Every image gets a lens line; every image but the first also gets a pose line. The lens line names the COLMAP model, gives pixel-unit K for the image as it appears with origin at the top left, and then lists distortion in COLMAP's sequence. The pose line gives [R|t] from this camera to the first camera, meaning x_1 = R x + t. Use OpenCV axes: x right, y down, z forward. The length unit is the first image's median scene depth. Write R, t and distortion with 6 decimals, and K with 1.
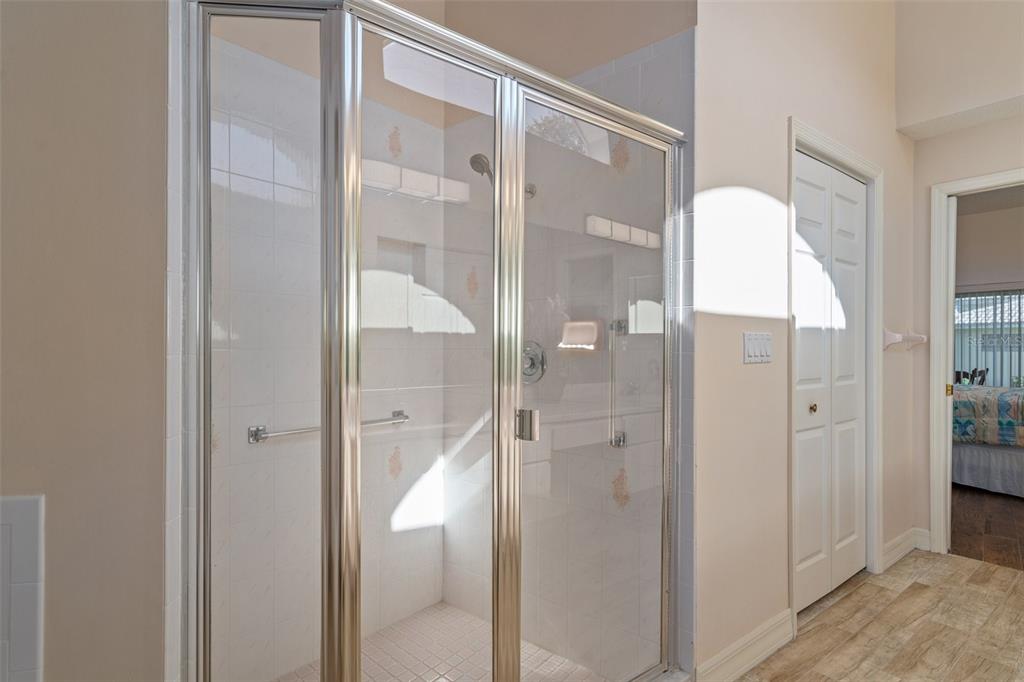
lens RADIAL K [[531.6, 0, 515.3], [0, 531.6, 346.3], [0, 0, 1]] dist [-0.000080, 0.001092]
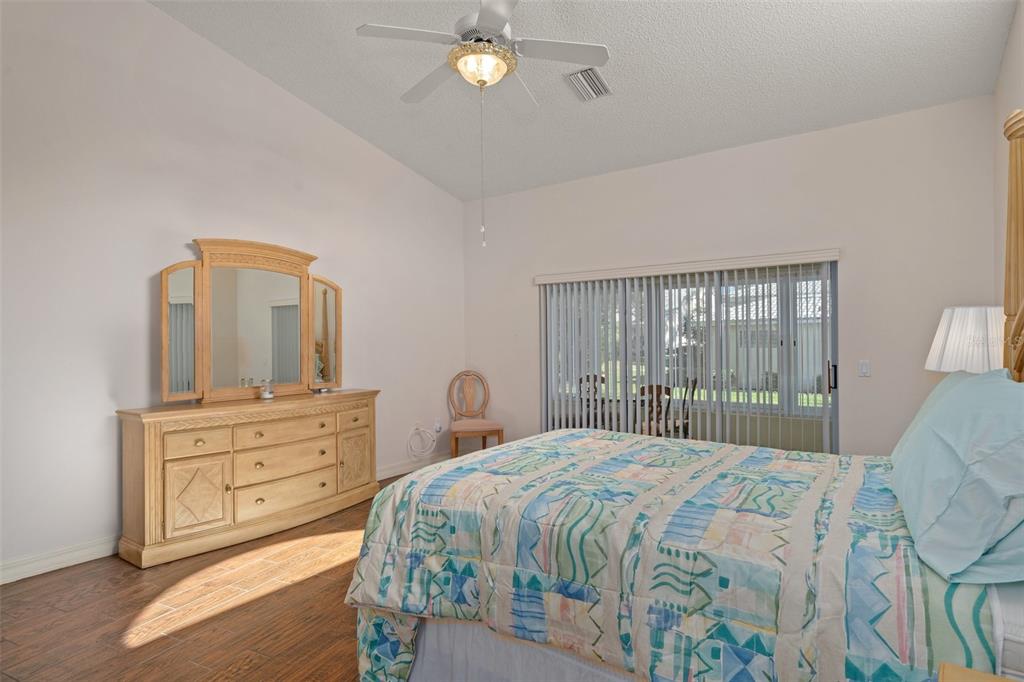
lens RADIAL K [[531.6, 0, 513.9], [0, 531.6, 341.8], [0, 0, 1]] dist [-0.000080, 0.001092]
pose [[0.962624, -0.009212, 0.270685, 1.189431], [0.009326, 0.999956, 0.000867, -0.041043], [-0.270681, 0.001690, 0.962668, 0.930973]]
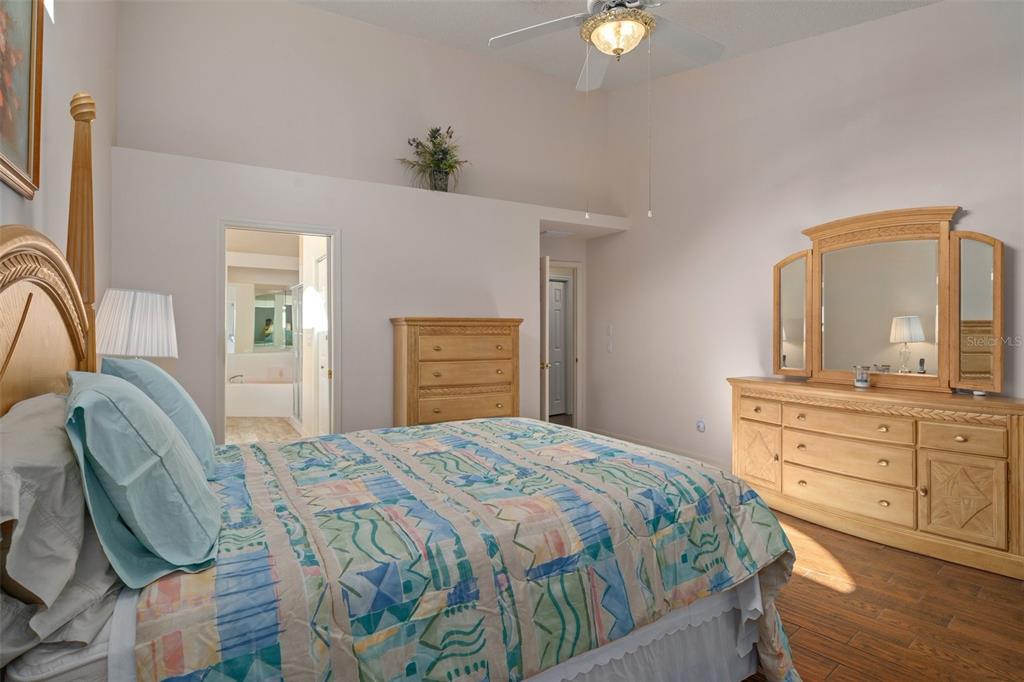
lens RADIAL K [[531.6, 0, 513.7], [0, 531.6, 331.9], [0, 0, 1]] dist [-0.000080, 0.001092]
pose [[-0.133818, 0.006680, -0.990983, 2.346462], [0.004921, 0.999969, 0.006076, -0.039380], [0.990994, -0.004063, -0.133847, 1.840394]]
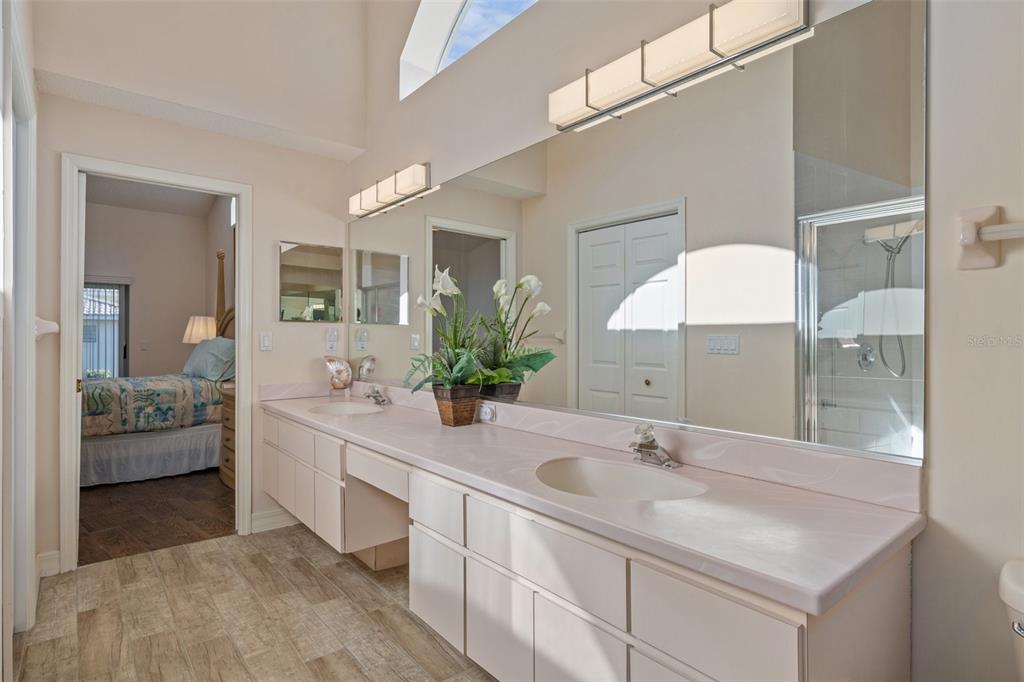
lens RADIAL K [[531.6, 0, 515.3], [0, 531.6, 341.4], [0, 0, 1]] dist [-0.000080, 0.001092]
pose [[-0.019821, -0.002277, 0.999801, -0.110762], [-0.009155, 0.999956, 0.002095, -0.002547], [-0.999762, -0.009112, -0.019841, 0.299234]]
